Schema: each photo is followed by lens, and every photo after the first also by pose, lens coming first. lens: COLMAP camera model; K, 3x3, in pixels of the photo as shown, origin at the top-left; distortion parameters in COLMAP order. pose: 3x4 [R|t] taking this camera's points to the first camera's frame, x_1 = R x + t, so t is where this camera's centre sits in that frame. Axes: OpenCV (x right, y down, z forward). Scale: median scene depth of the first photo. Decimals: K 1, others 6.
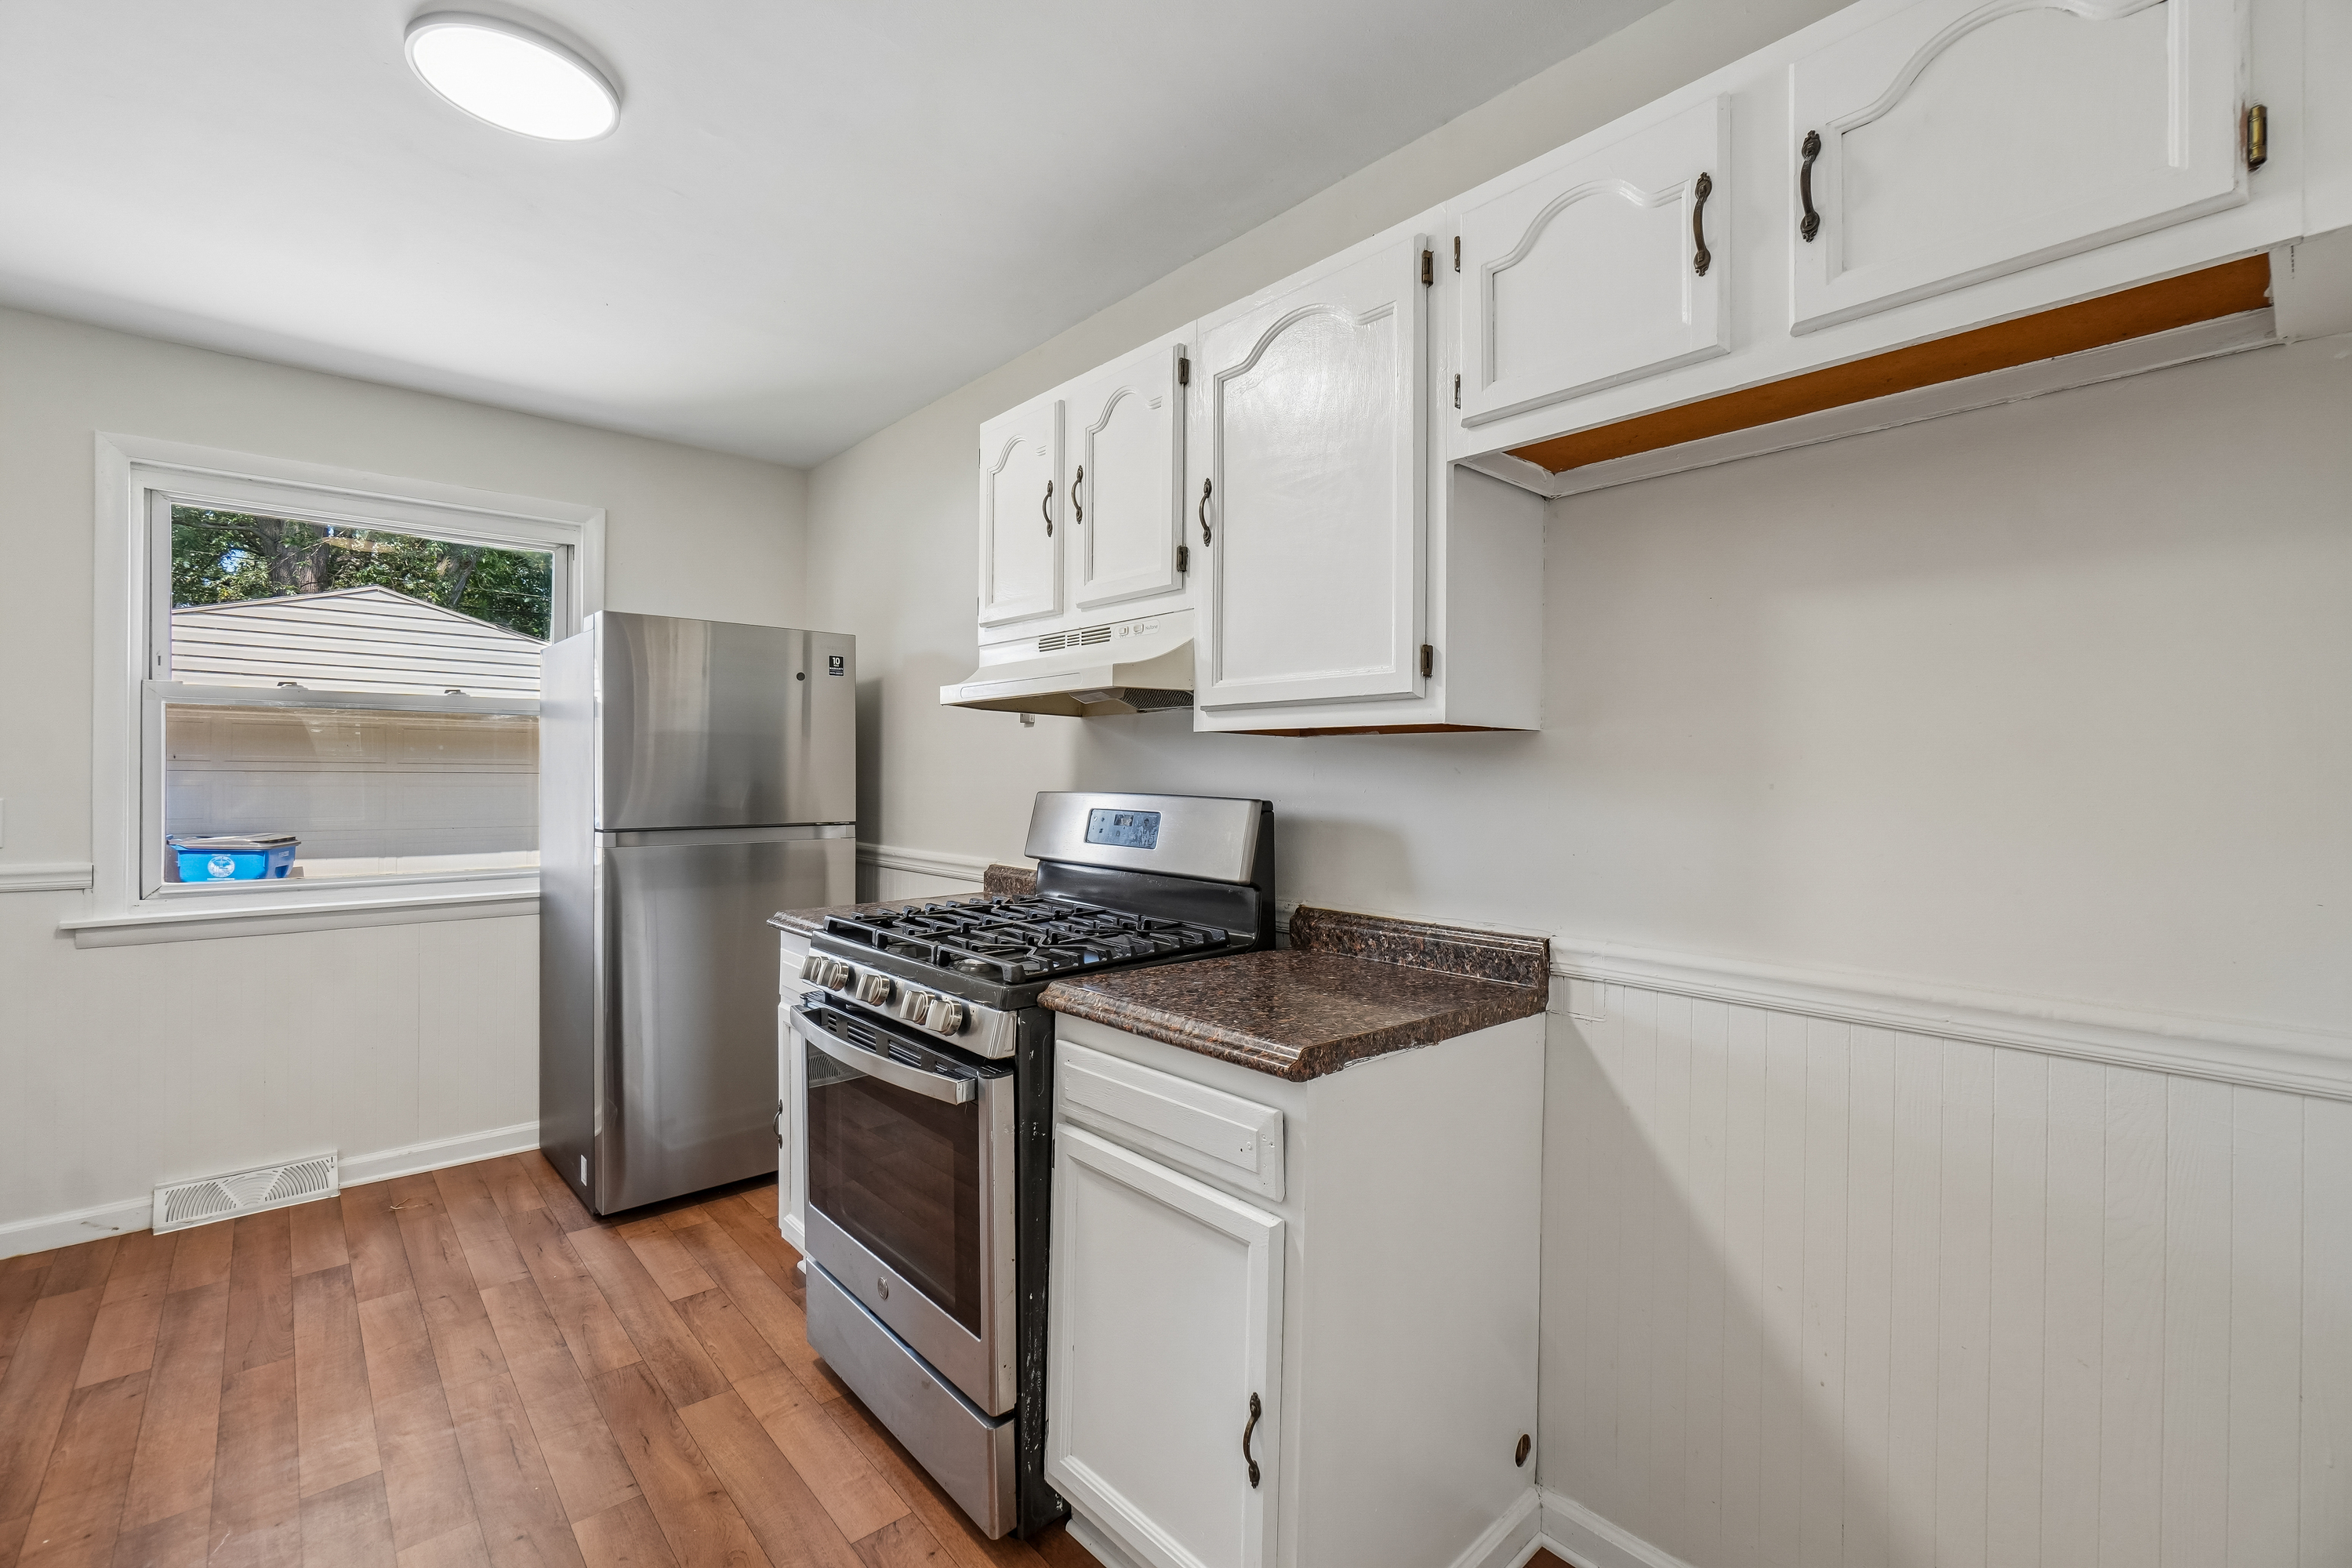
lens RADIAL K [[1019.3, 0, 1168.1], [0, 1019.3, 778.3], [0, 0, 1]] dist [0.001088, 0.000236]
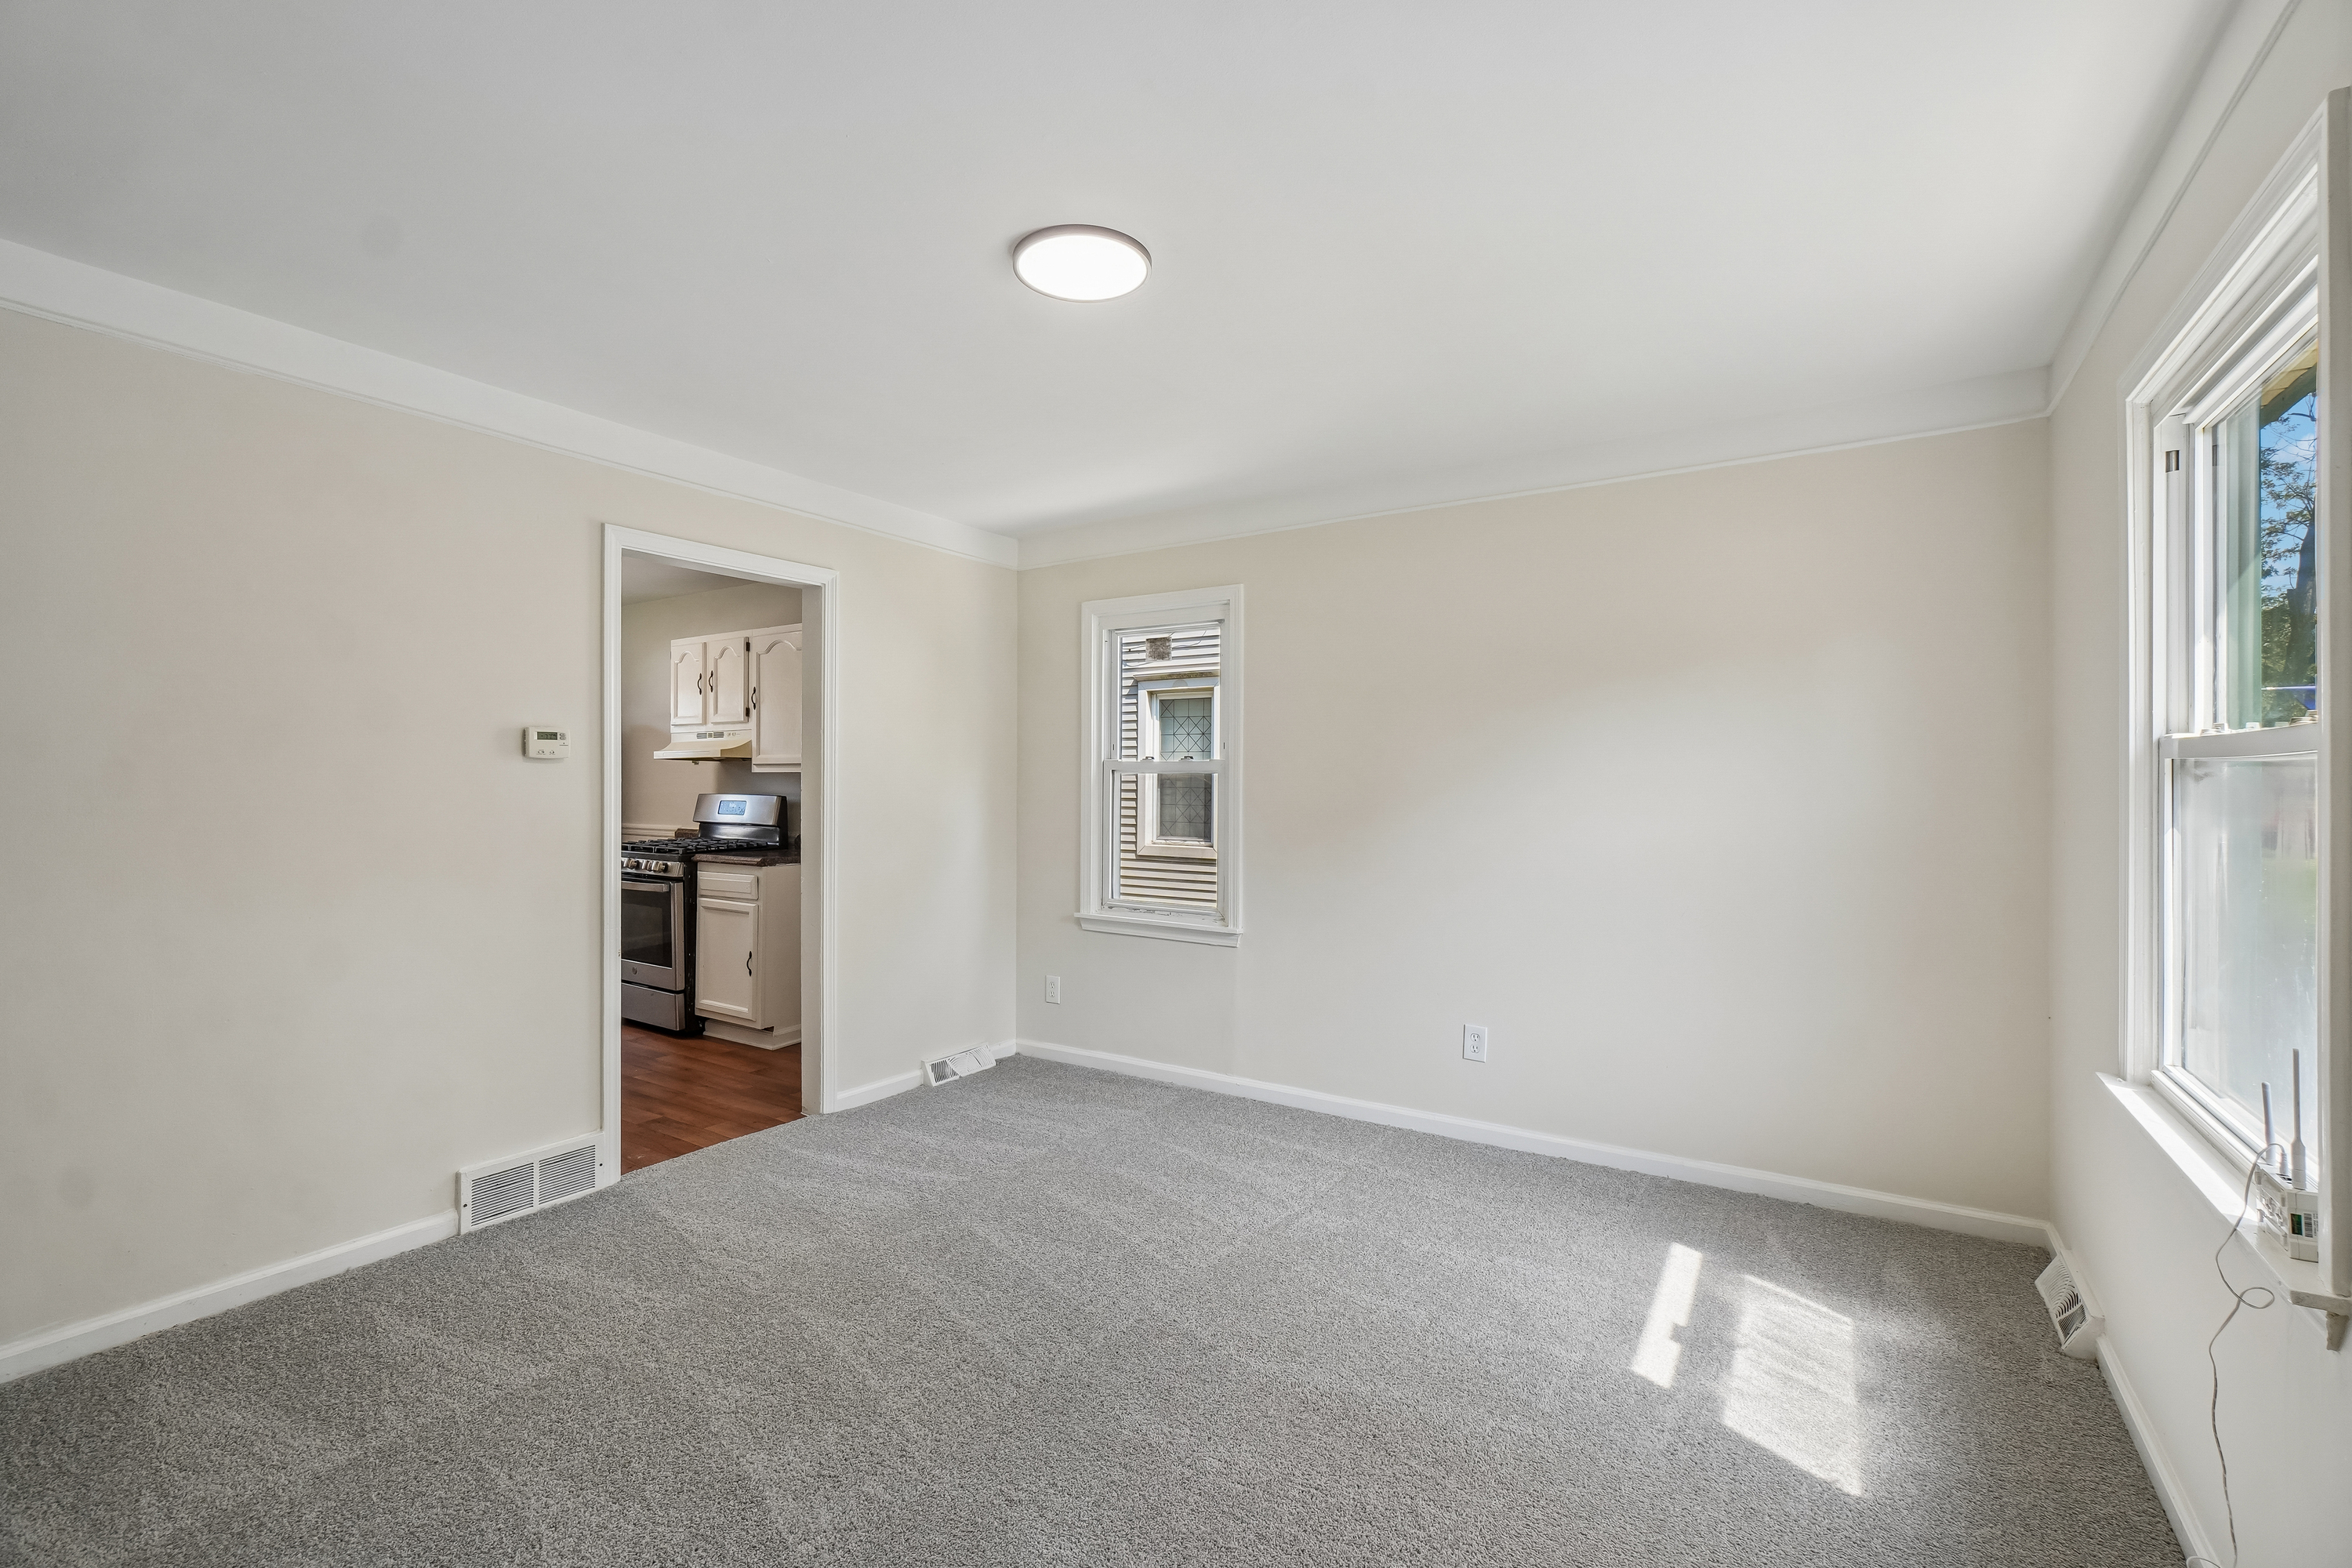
lens RADIAL K [[1019.3, 0, 1168.7], [0, 1019.3, 782.3], [0, 0, 1]] dist [0.001088, 0.000236]
pose [[0.965410, -0.005836, 0.260670, 0.419349], [0.005615, 0.999983, 0.001591, -0.015406], [-0.260674, -0.000072, 0.965427, -2.133415]]
